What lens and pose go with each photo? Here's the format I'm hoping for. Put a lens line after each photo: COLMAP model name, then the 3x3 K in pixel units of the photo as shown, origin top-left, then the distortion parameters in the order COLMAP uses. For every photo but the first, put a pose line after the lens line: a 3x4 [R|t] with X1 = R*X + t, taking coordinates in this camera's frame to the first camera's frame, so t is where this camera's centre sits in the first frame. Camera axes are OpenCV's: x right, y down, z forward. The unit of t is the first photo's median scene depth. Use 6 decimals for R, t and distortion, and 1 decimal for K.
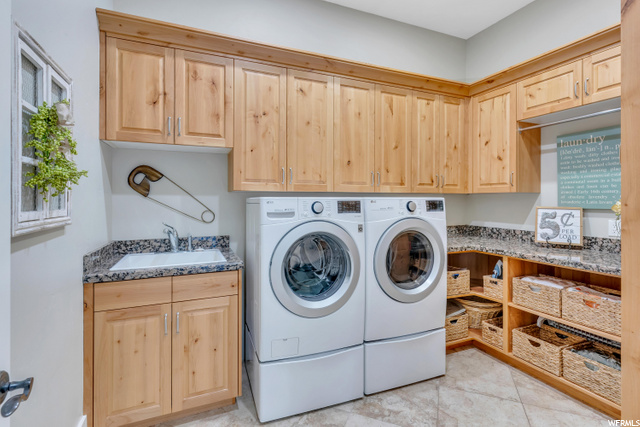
lens RADIAL K [[306.3, 0, 321.4], [0, 306.3, 208.8], [0, 0, 1]] dist [-0.001008, -0.000399]
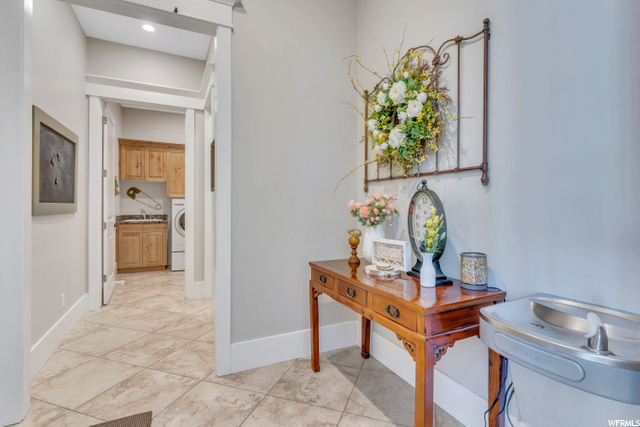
lens RADIAL K [[306.3, 0, 321.3], [0, 306.3, 213.4], [0, 0, 1]] dist [-0.001008, -0.000399]
pose [[0.998864, 0.000054, 0.047642, 1.031615], [0.000076, 0.999996, -0.002734, 0.102744], [-0.047642, 0.002734, 0.998861, -1.927916]]
